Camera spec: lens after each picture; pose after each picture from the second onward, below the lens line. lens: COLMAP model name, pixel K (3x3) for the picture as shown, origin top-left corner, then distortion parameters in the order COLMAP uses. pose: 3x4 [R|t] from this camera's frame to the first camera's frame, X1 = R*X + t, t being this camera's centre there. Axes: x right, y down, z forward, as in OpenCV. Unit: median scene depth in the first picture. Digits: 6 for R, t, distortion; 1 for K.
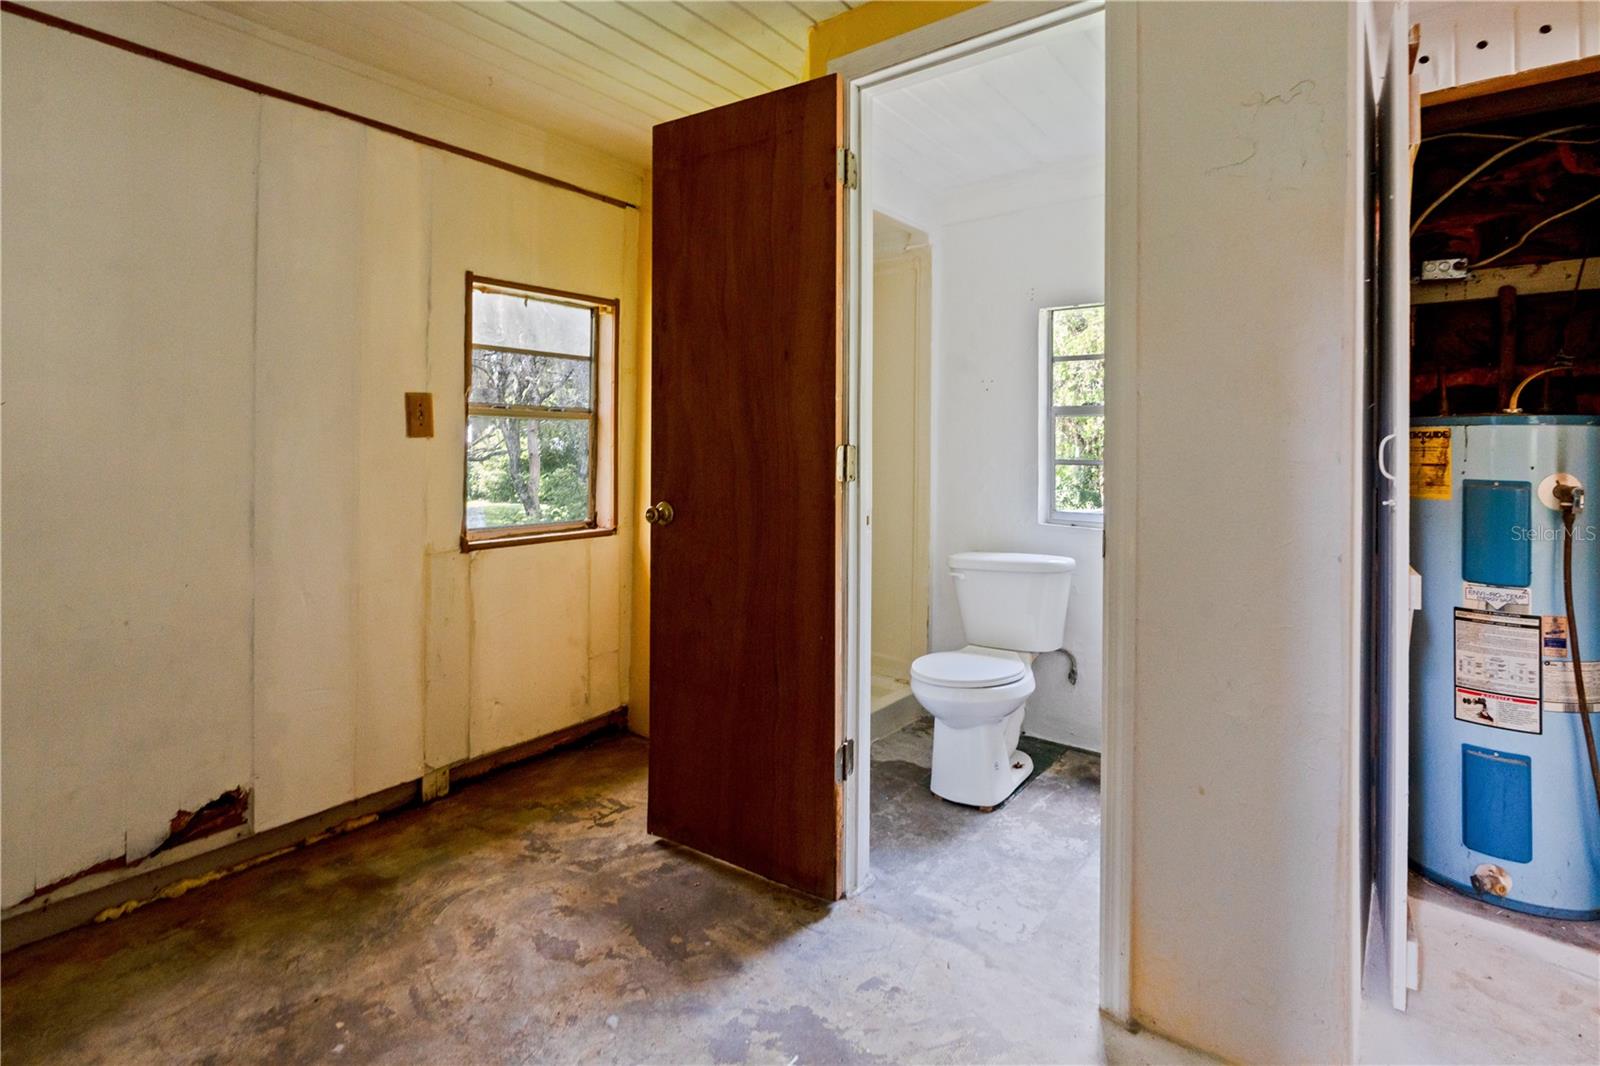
lens RADIAL K [[755.7, 0, 799.3], [0, 755.7, 435.4], [0, 0, 1]] dist [0.001540, 0.000811]
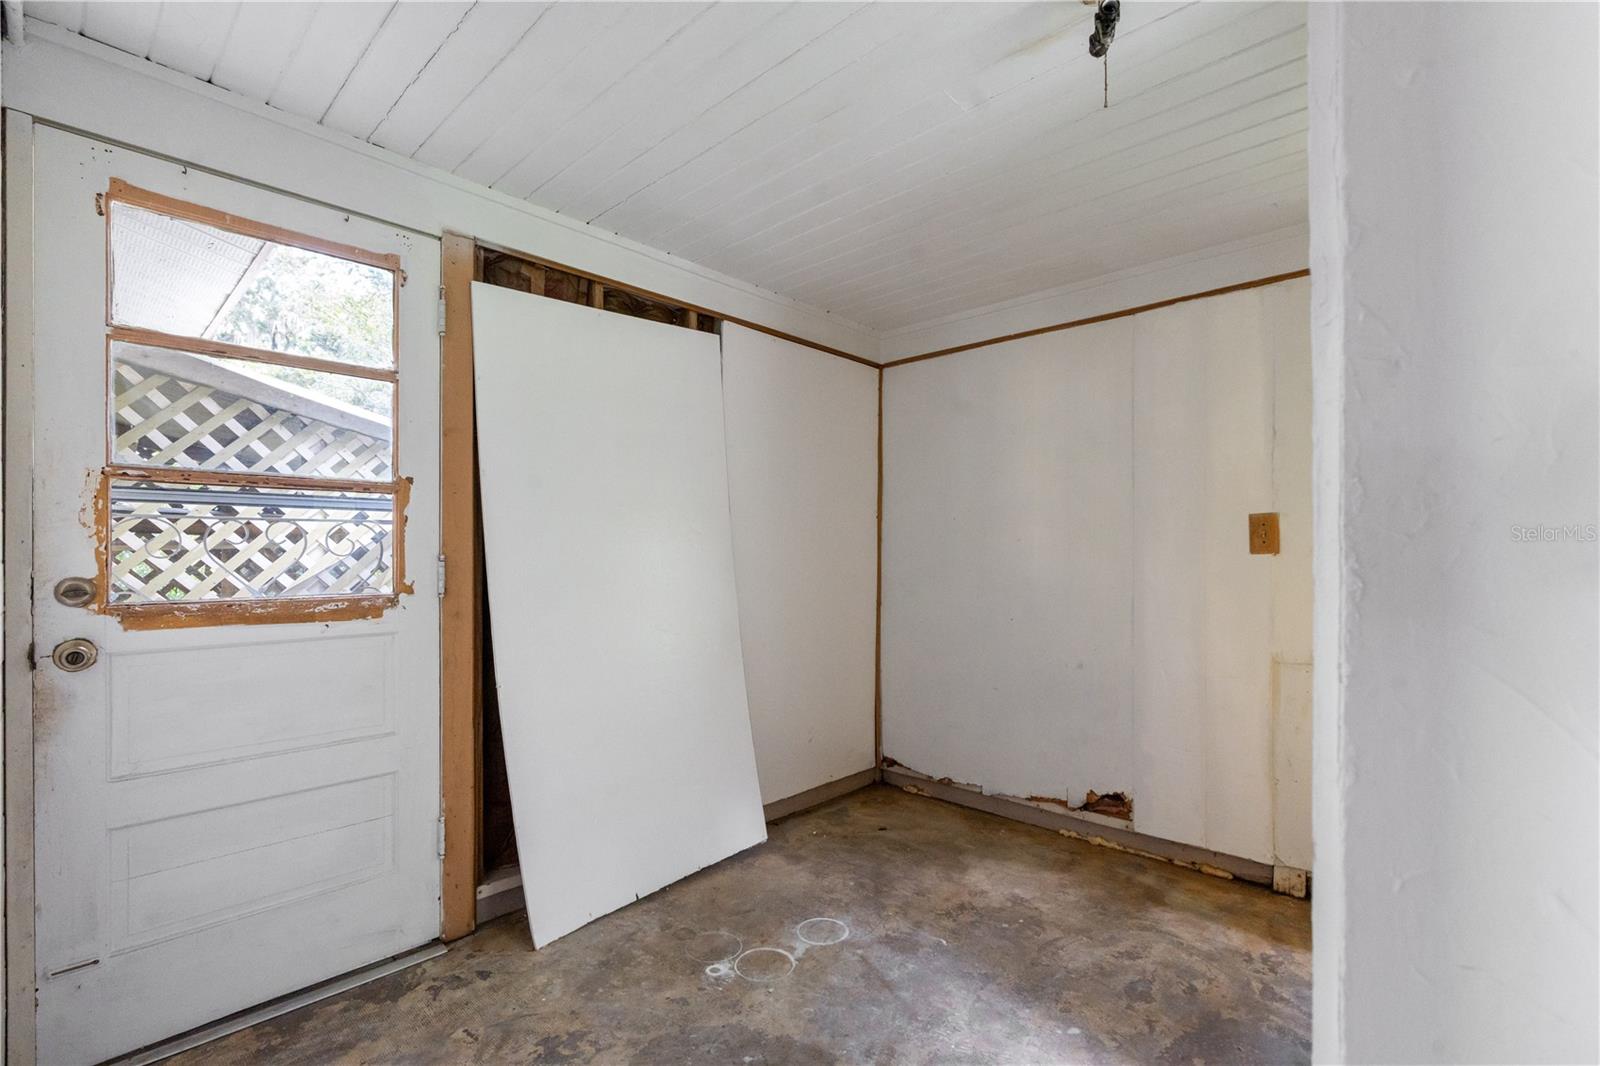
lens RADIAL K [[734.5, 0, 807.6], [0, 734.5, 547.2], [0, 0, 1]] dist [-0.000140, 0.000242]
pose [[-0.087911, -0.021620, -0.995894, 0.759219], [0.013048, 0.999654, -0.022853, 0.009879], [0.996043, -0.015003, -0.087599, 0.524495]]
